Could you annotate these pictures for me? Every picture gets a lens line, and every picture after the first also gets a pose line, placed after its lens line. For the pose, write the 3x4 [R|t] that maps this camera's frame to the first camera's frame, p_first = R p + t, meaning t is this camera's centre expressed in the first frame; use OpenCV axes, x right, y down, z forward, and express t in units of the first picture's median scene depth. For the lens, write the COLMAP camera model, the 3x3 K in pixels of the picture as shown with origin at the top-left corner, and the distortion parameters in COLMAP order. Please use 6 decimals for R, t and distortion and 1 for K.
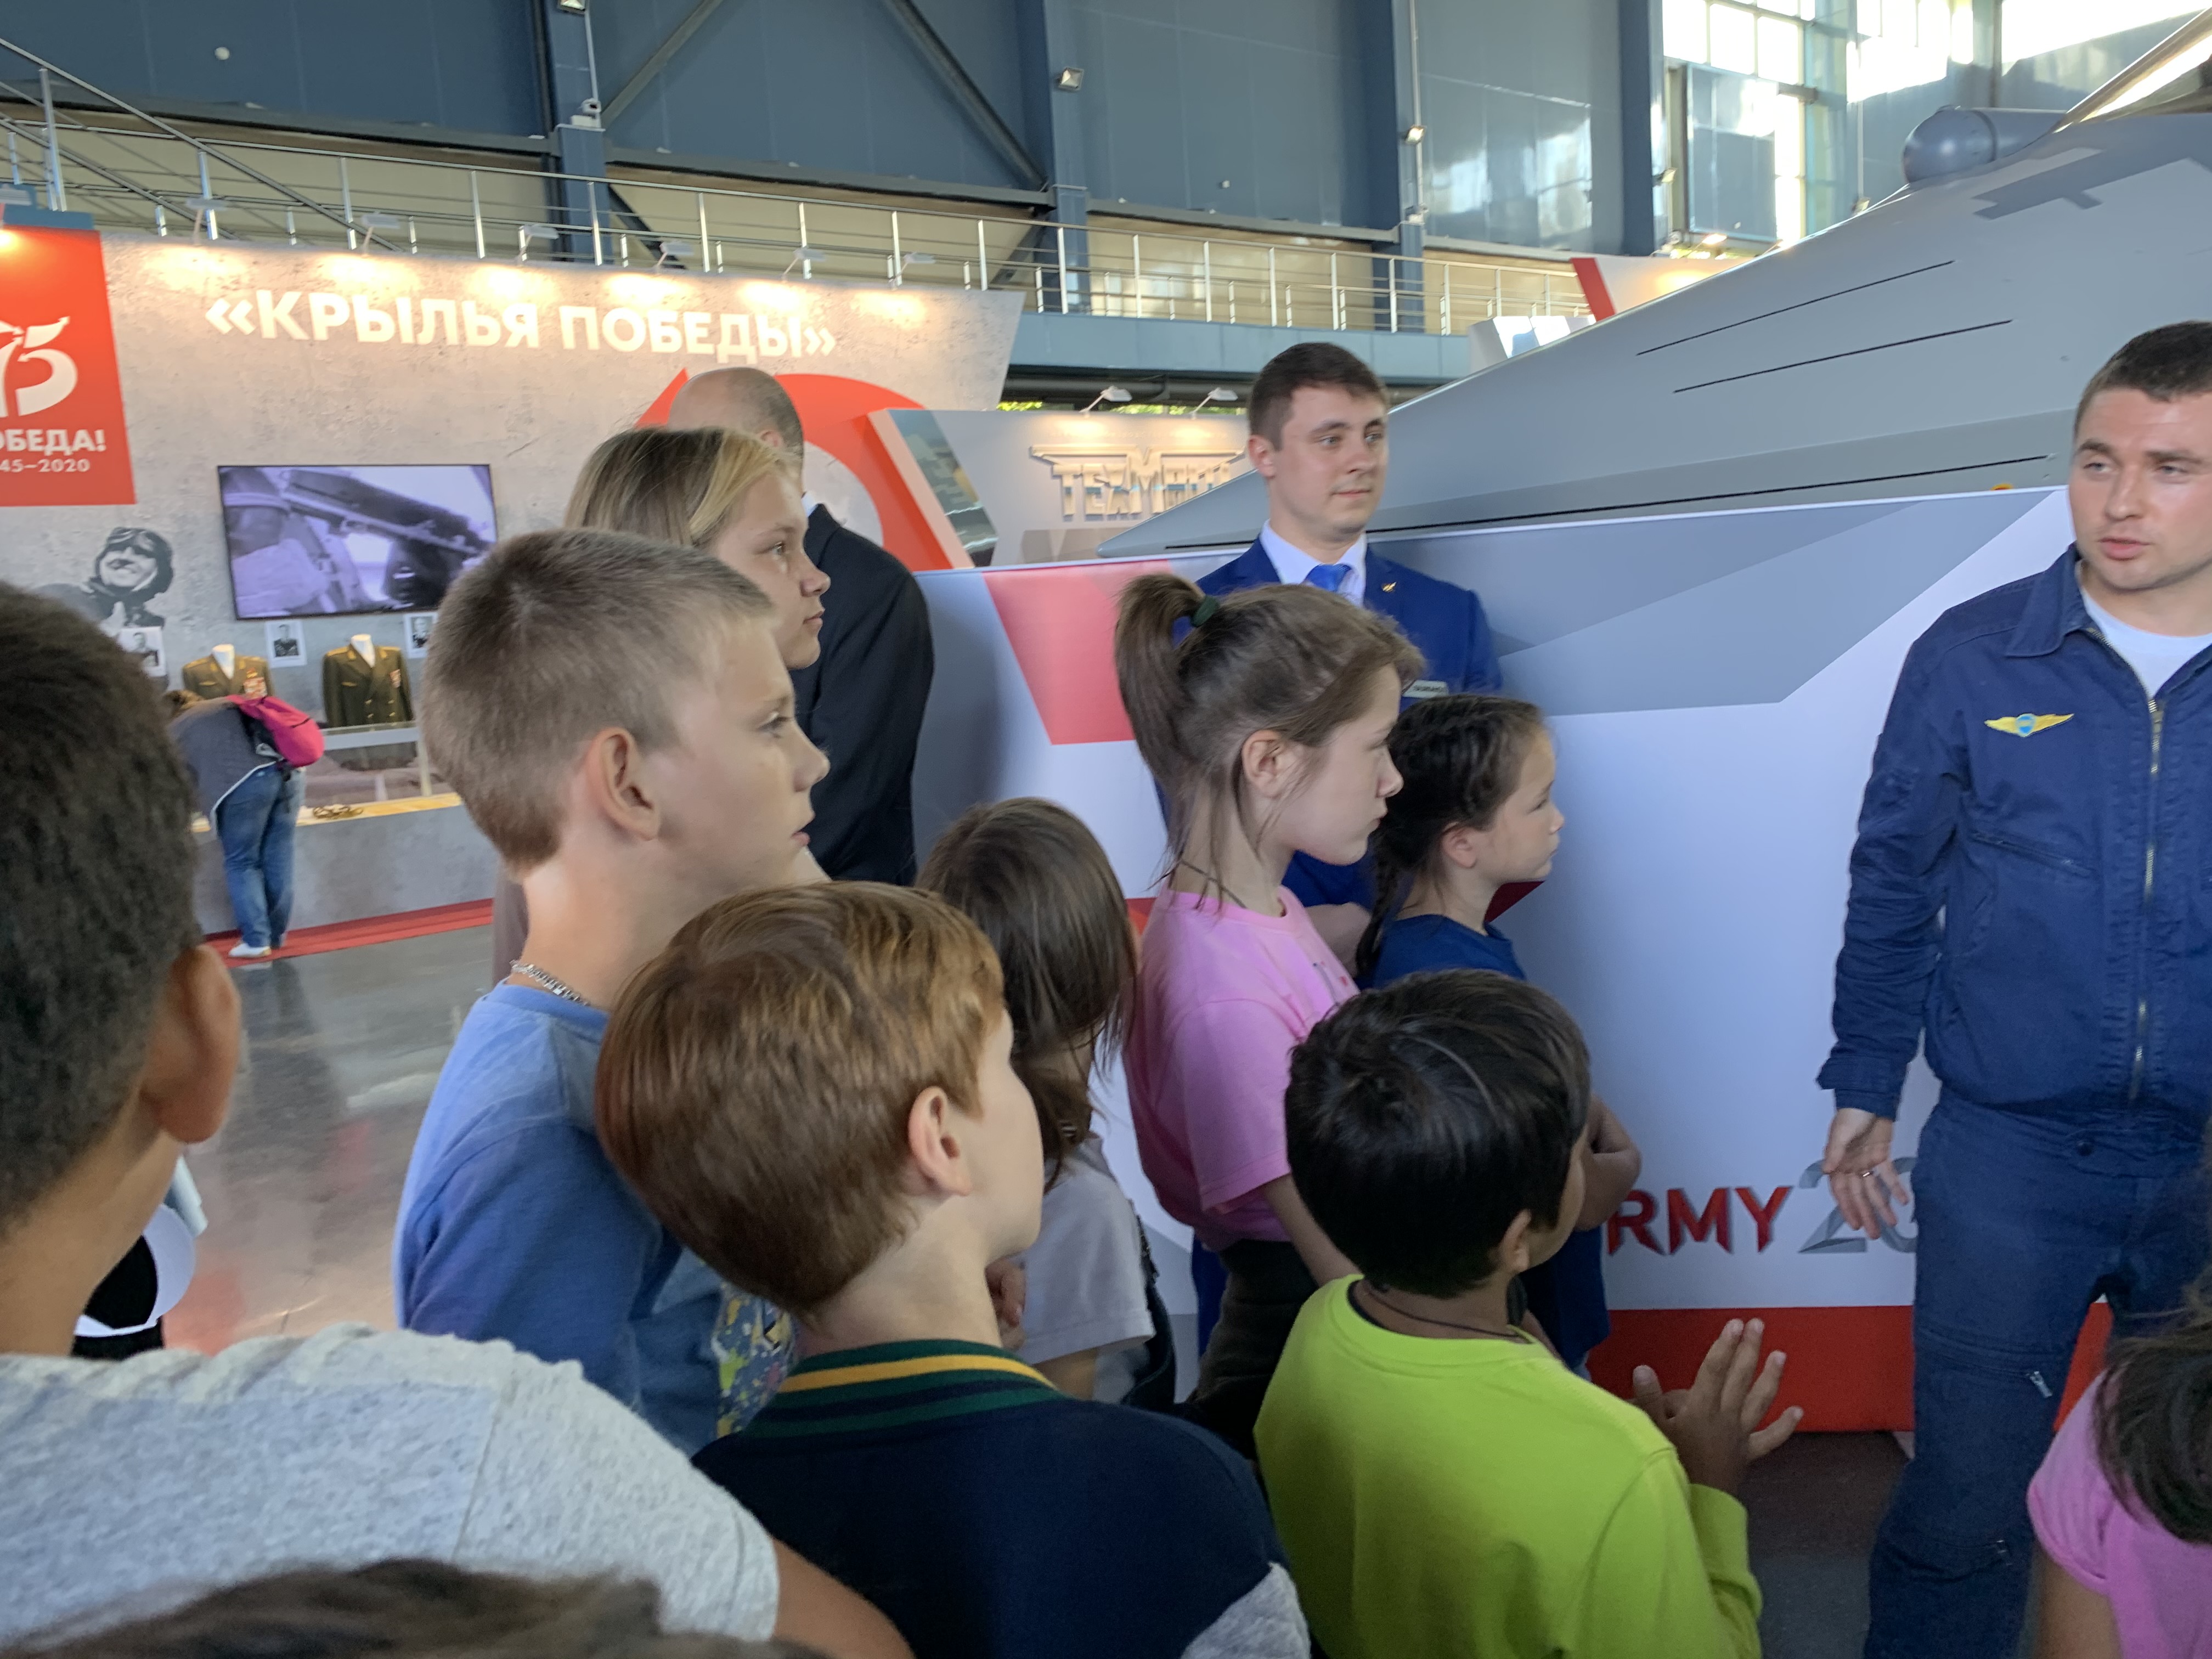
lens RADIAL K [[1652.3, 0, 1131.5], [0, 1652.3, 797.6], [0, 0, 1]] dist [0.016738, -0.022101]
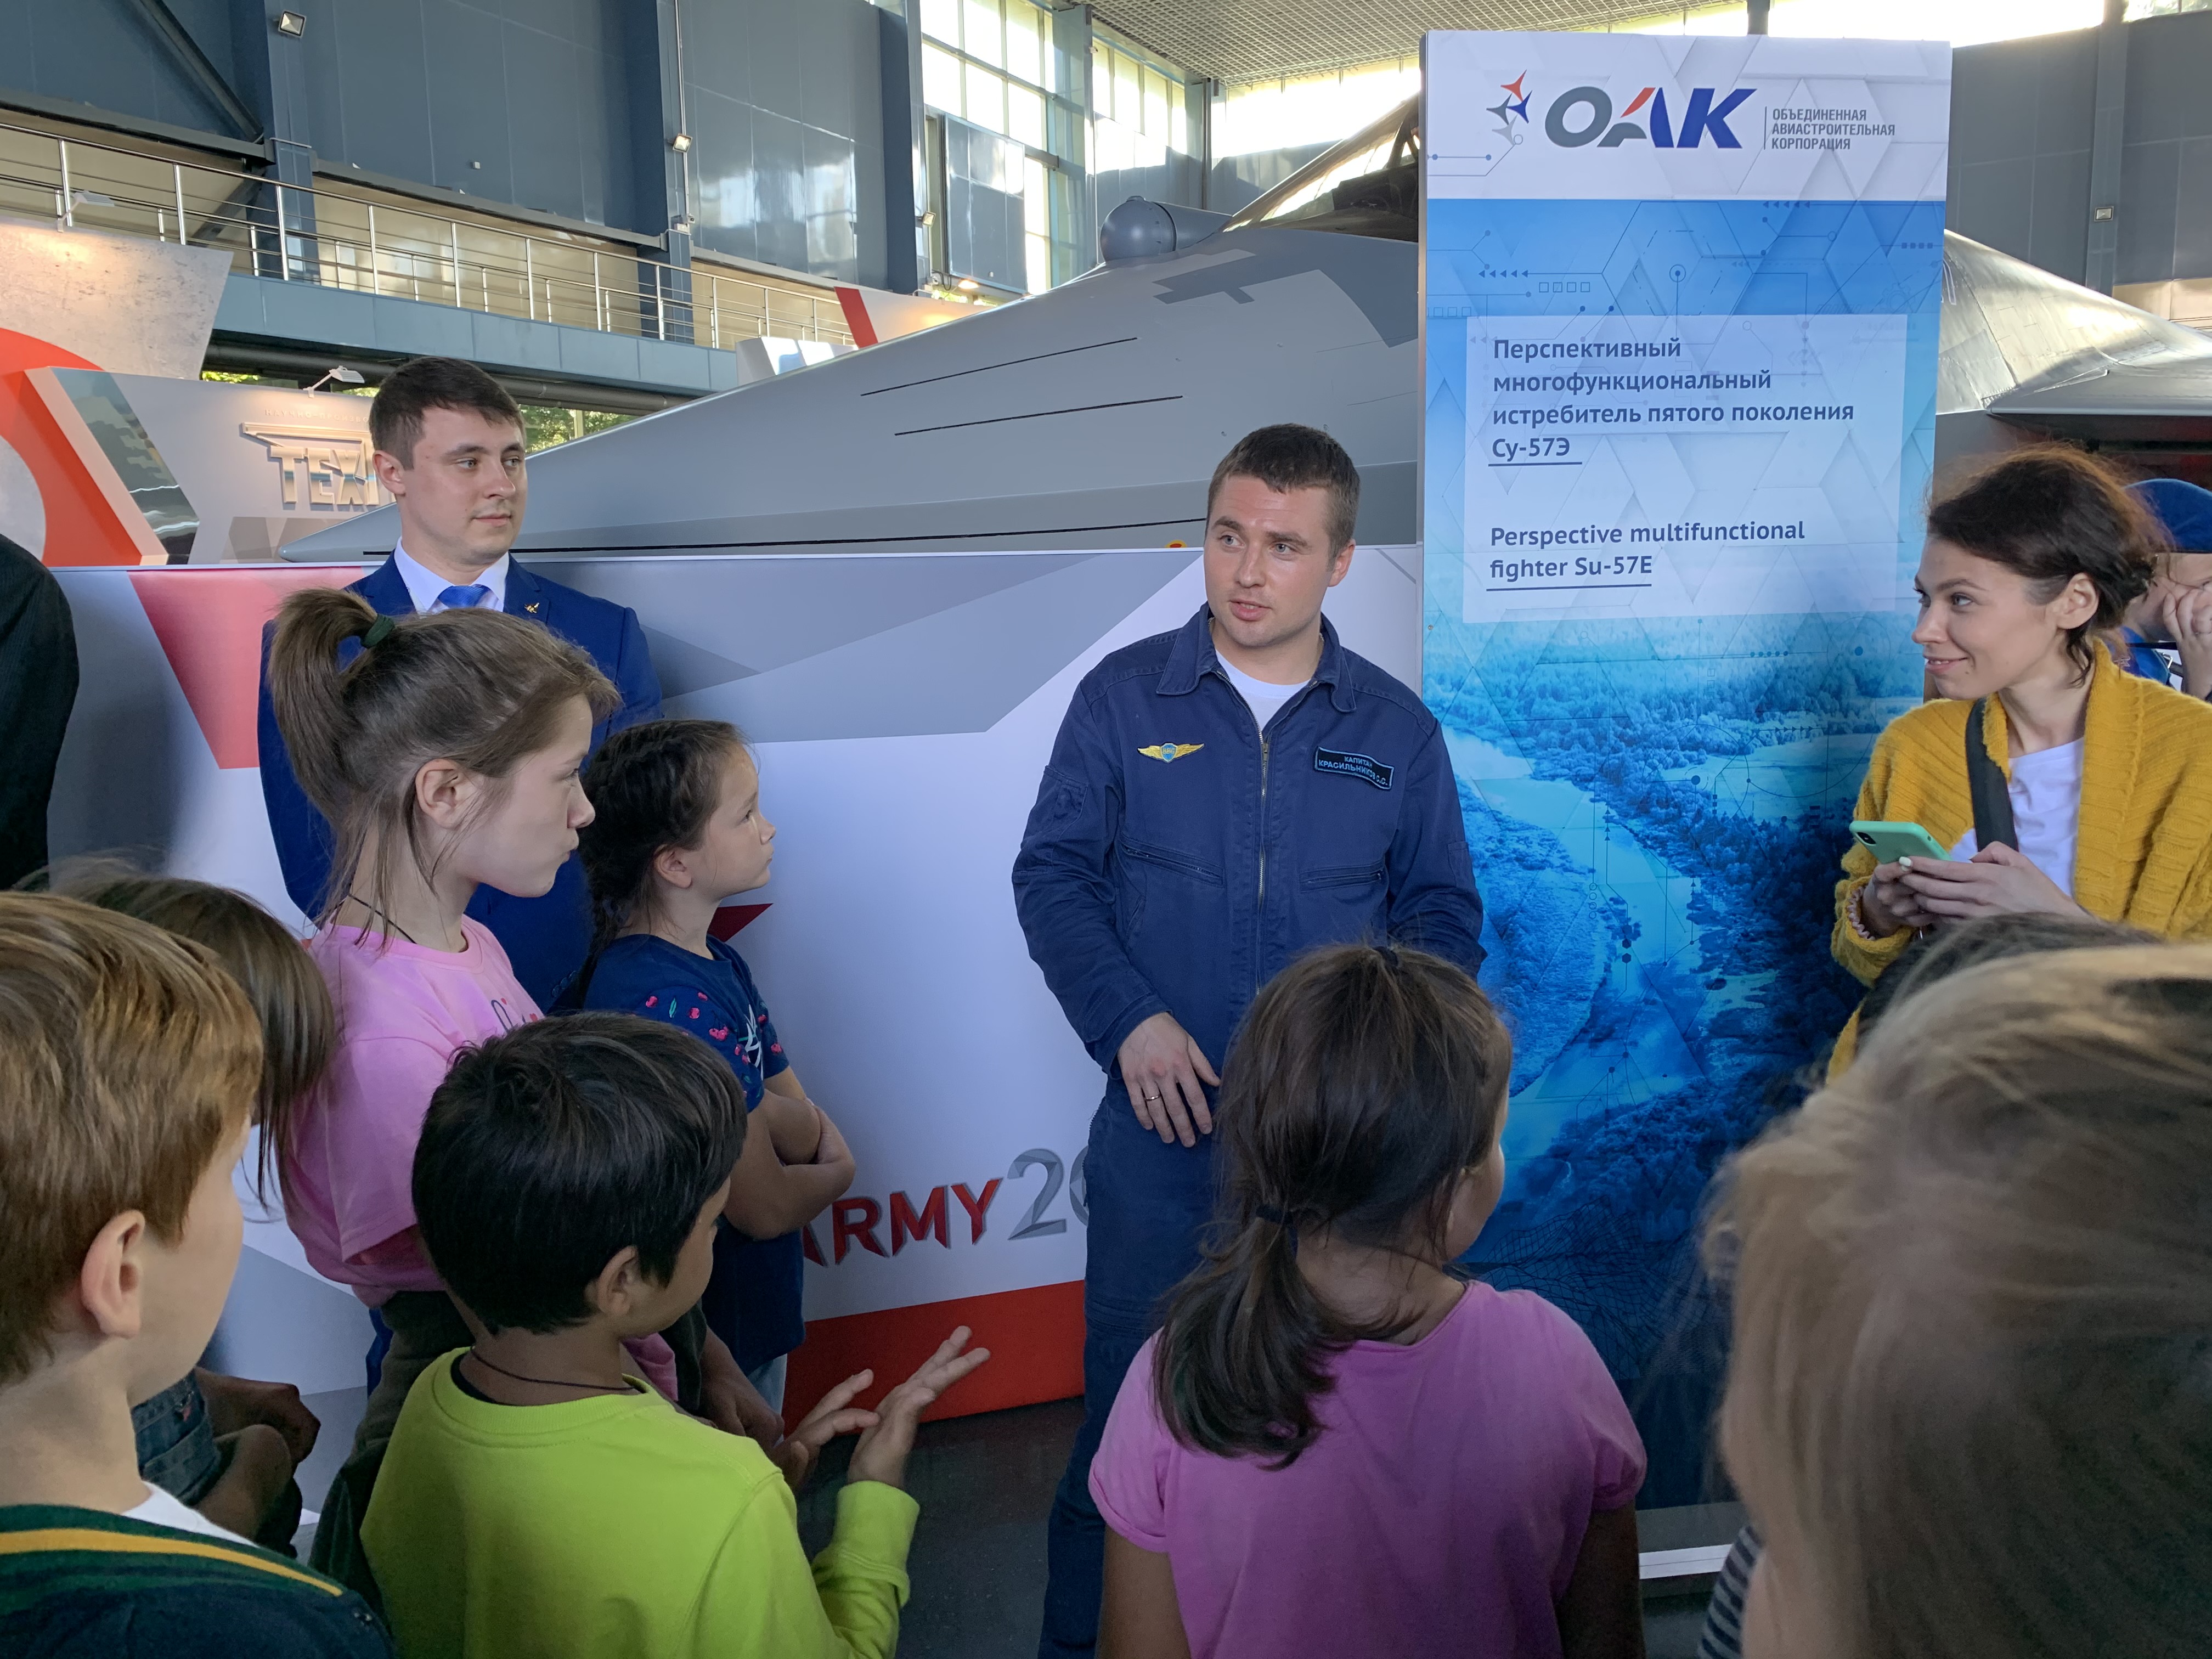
lens RADIAL K [[1652.3, 0, 1106.9], [0, 1652.3, 787.9], [0, 0, 1]] dist [0.016738, -0.022101]
pose [[0.915449, -0.005267, 0.402400, 0.005641], [0.010983, 0.999869, -0.011899, -0.001050], [-0.402285, 0.015312, 0.915386, -0.002822]]
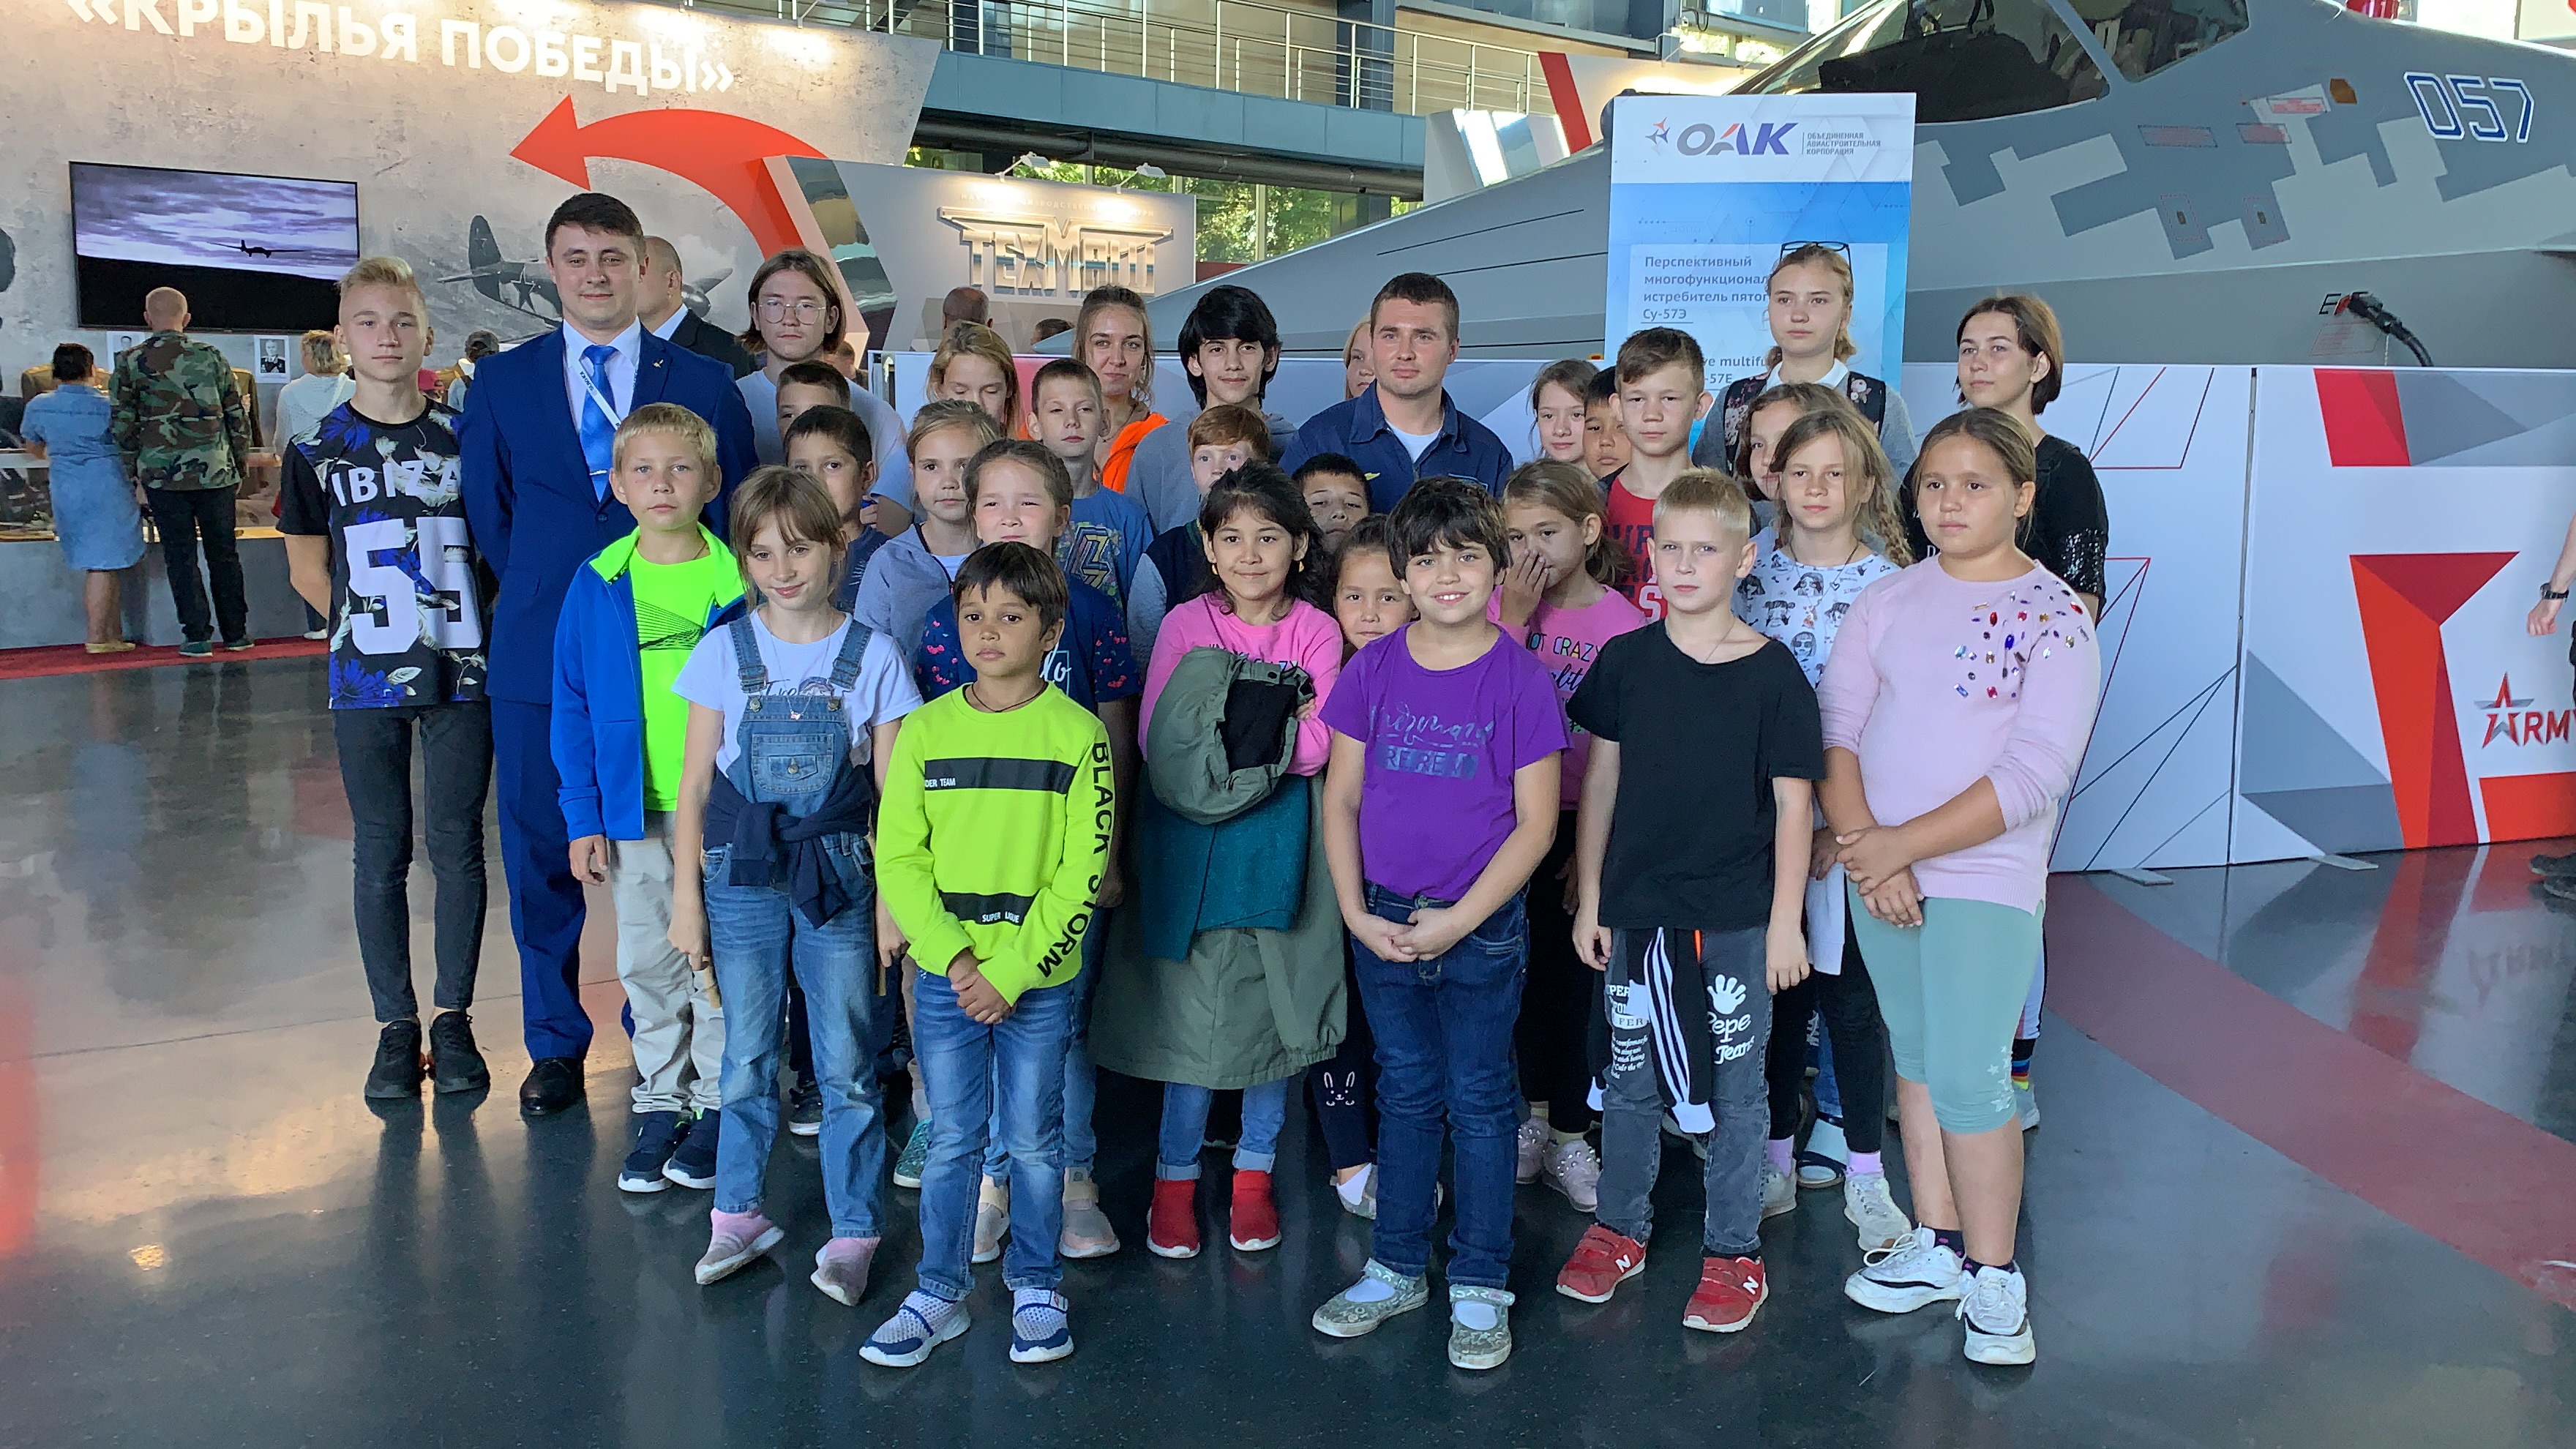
lens RADIAL K [[2186.6, 0, 1308.8], [0, 2186.6, 720.3], [0, 0, 1]] dist [0.042156, -0.071926]
pose [[0.988955, 0.060154, 0.135458, -0.004800], [-0.063724, 0.997721, 0.022171, 0.030599], [-0.133816, -0.030558, 0.990535, -0.238793]]
